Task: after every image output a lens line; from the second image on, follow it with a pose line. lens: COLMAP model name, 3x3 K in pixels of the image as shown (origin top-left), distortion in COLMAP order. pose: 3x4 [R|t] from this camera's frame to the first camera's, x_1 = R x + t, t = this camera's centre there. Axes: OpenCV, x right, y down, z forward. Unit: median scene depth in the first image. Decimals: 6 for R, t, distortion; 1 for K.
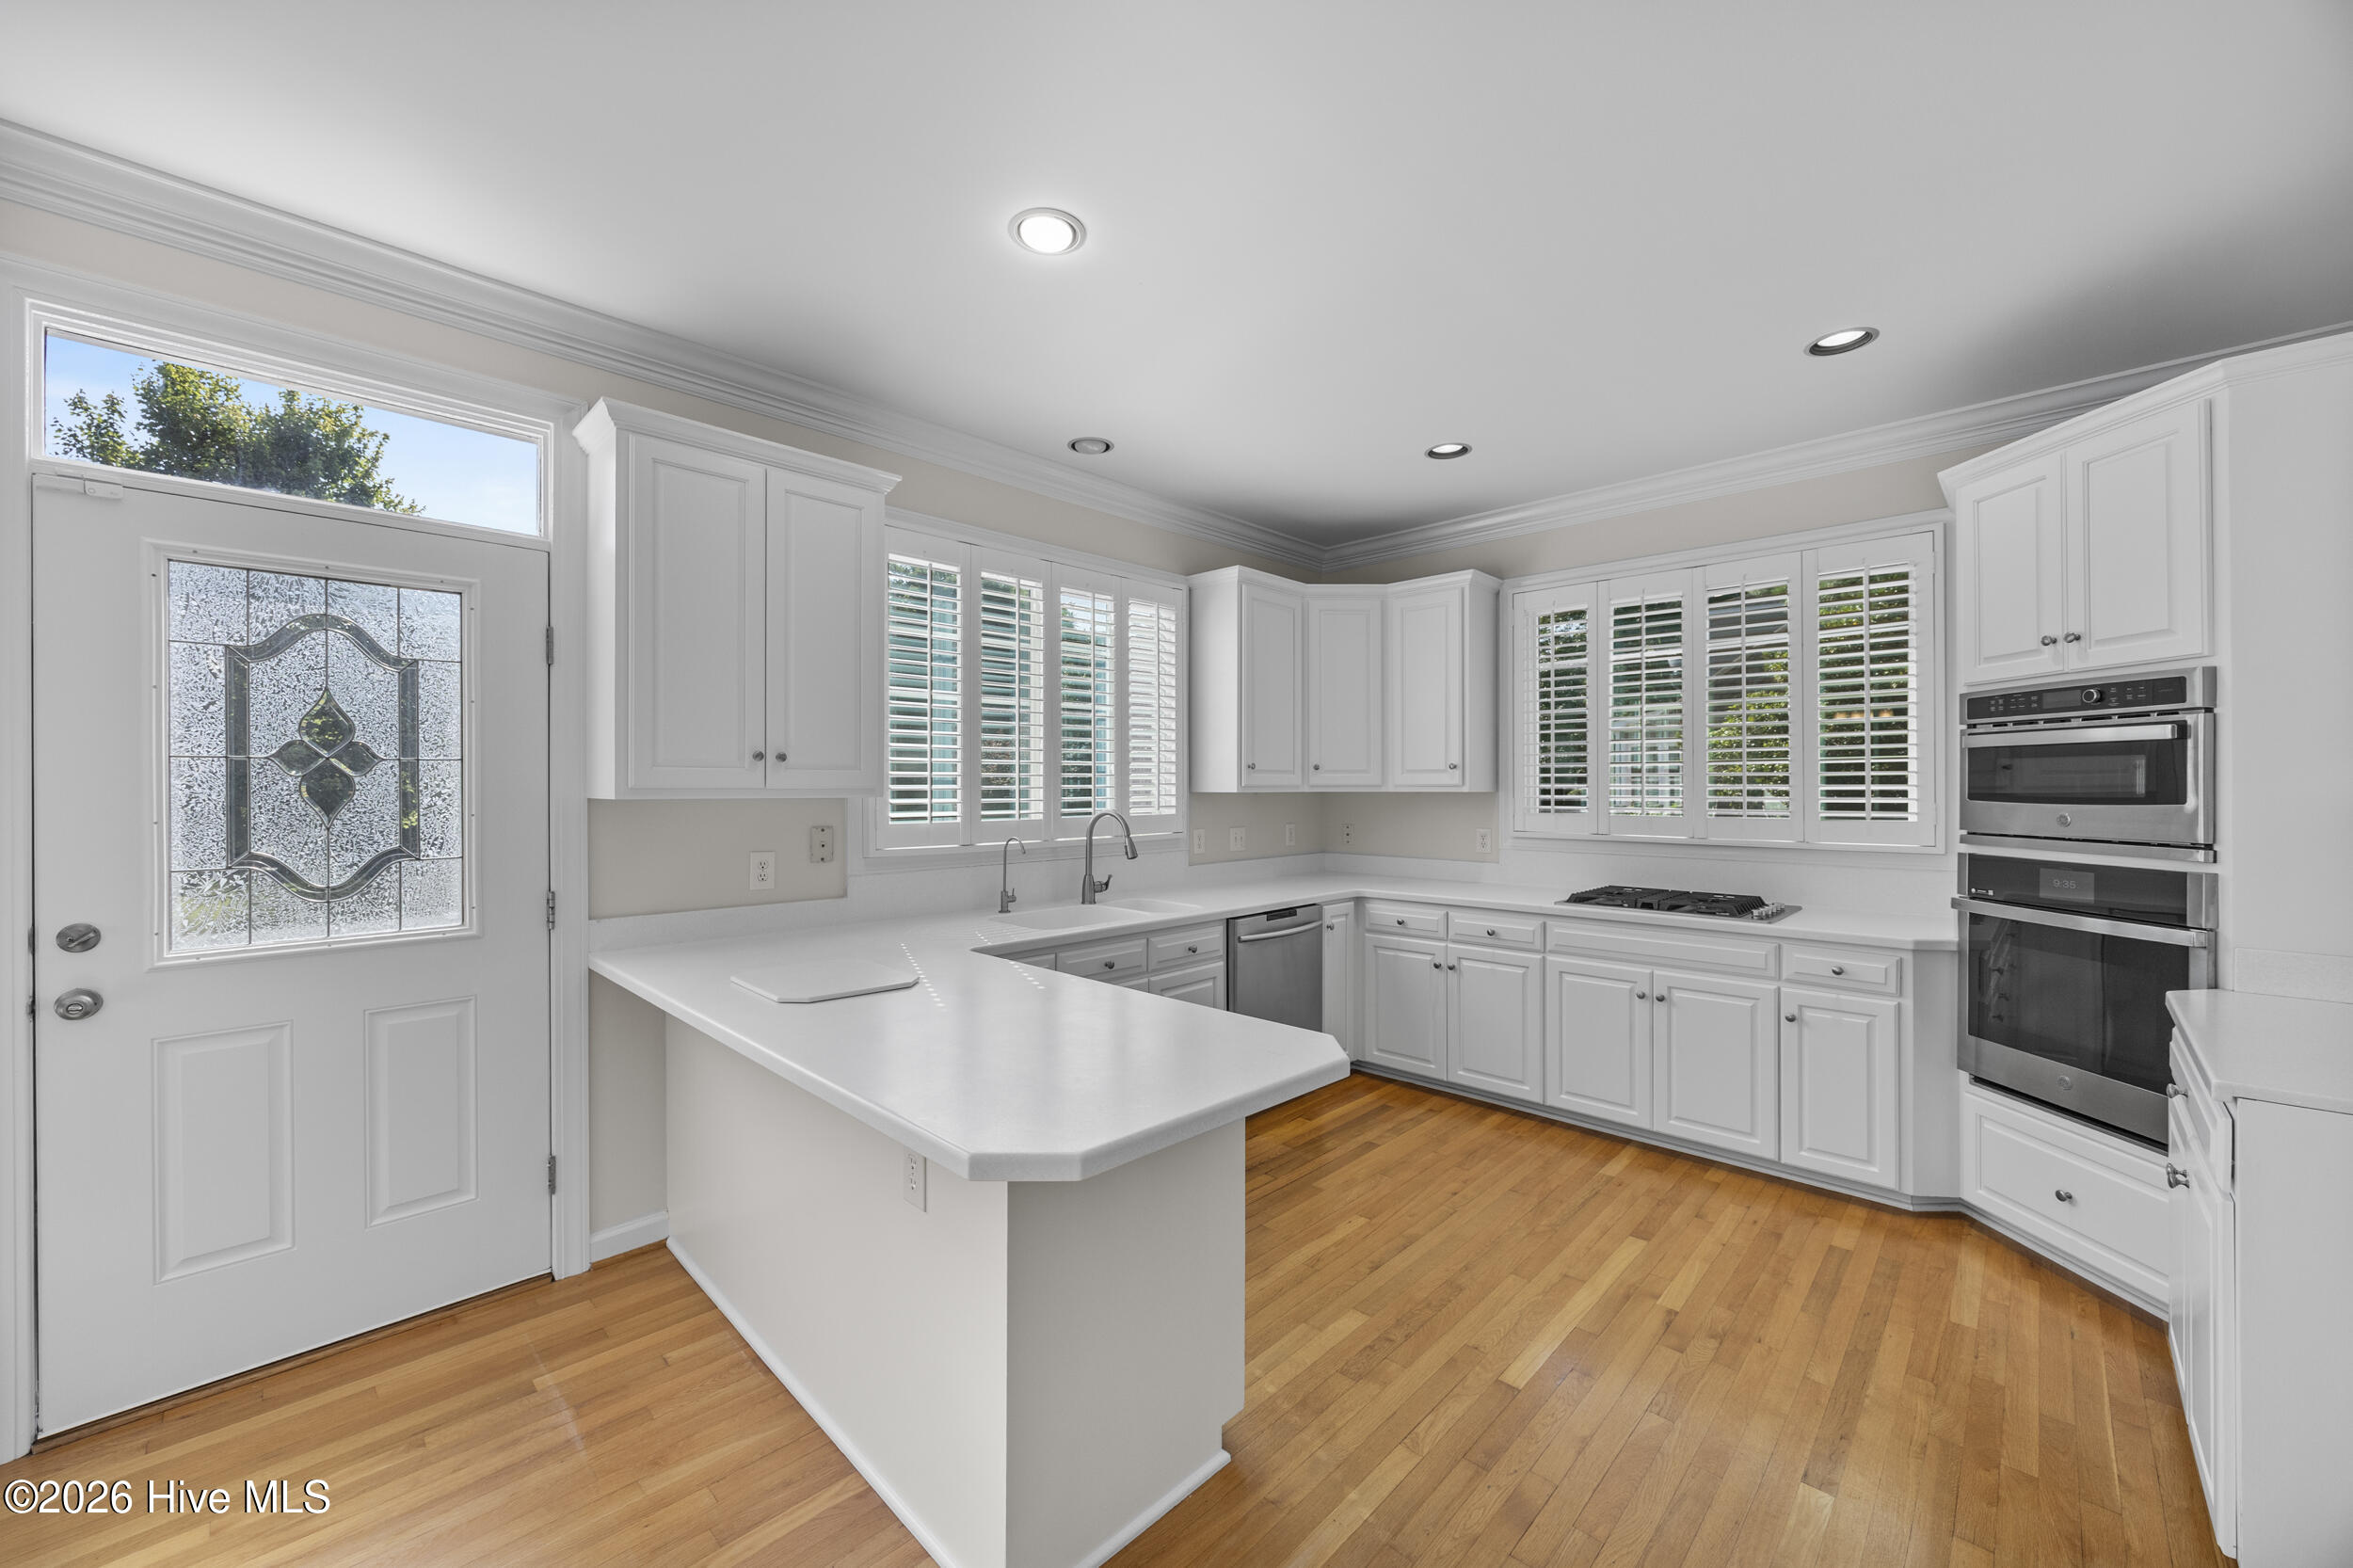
lens RADIAL K [[893.3, 0, 1161.7], [0, 893.3, 785.3], [0, 0, 1]] dist [-0.004026, 0.000430]
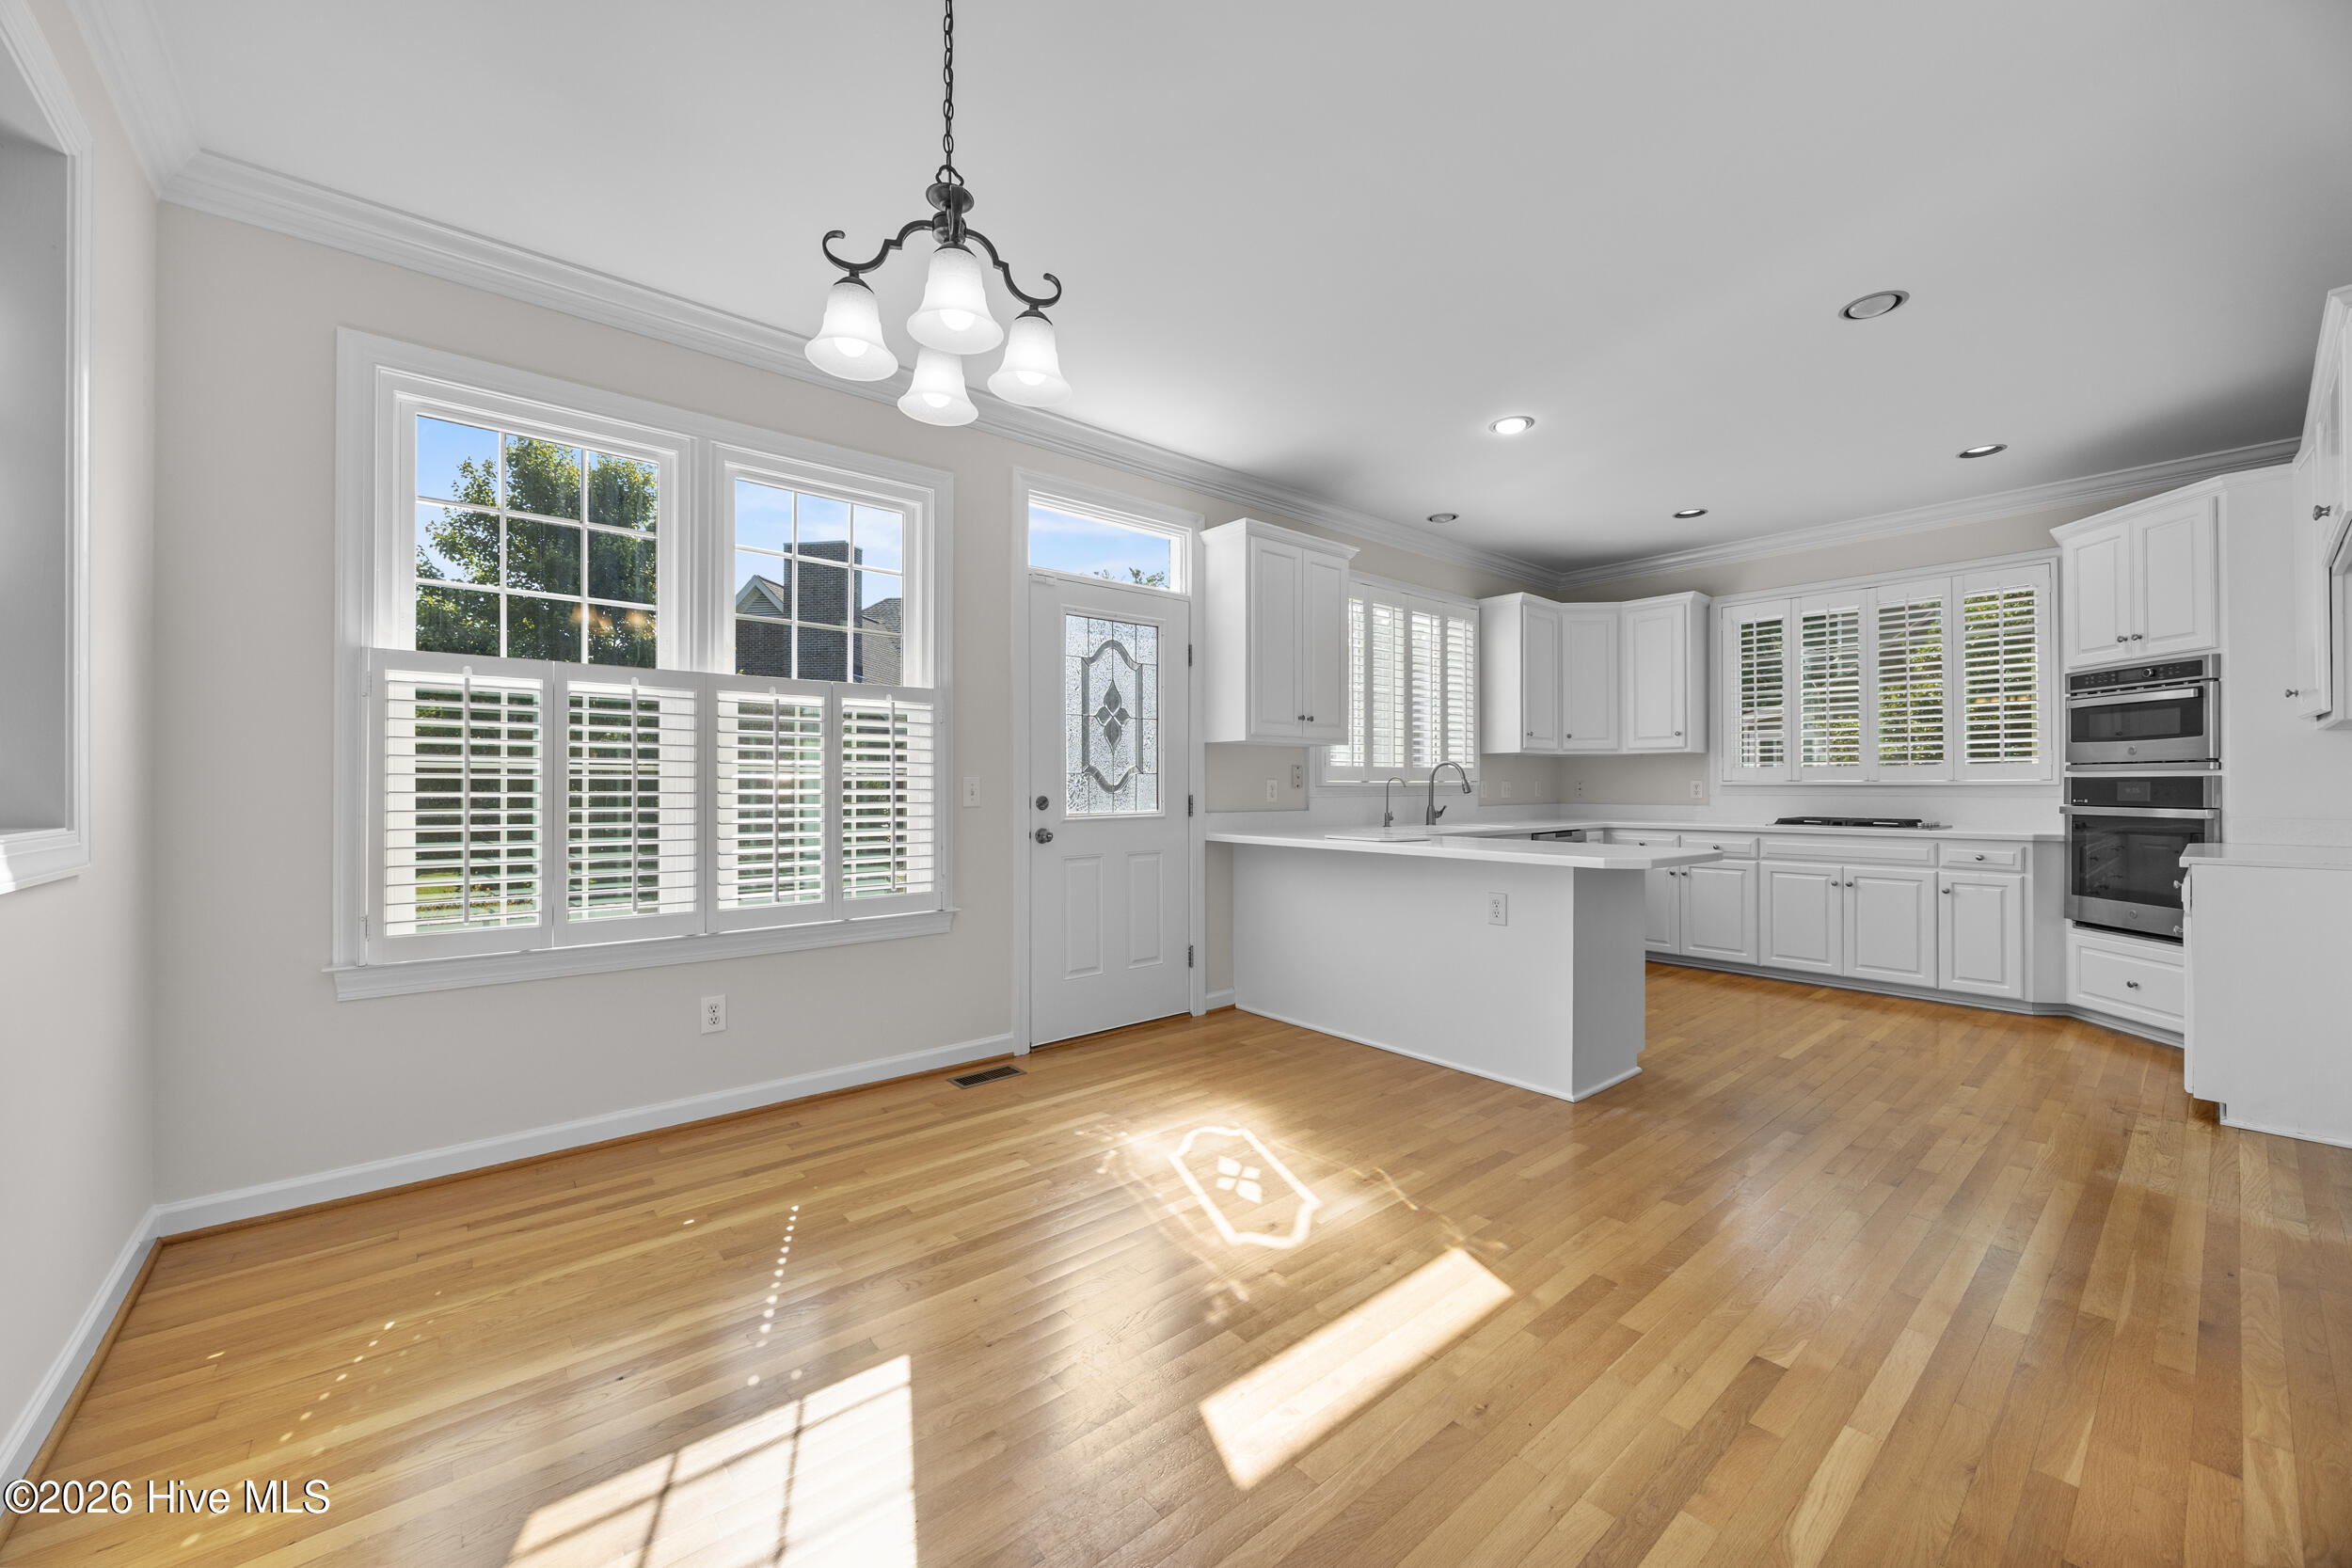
lens RADIAL K [[892.9, 0, 1160.0], [0, 892.9, 784.5], [0, 0, 1]] dist [-0.004026, 0.000430]
pose [[0.995548, -0.000771, -0.094253, -0.471992], [0.000546, 0.999997, -0.002414, 0.083915], [0.094255, 0.002352, 0.995545, -0.619613]]
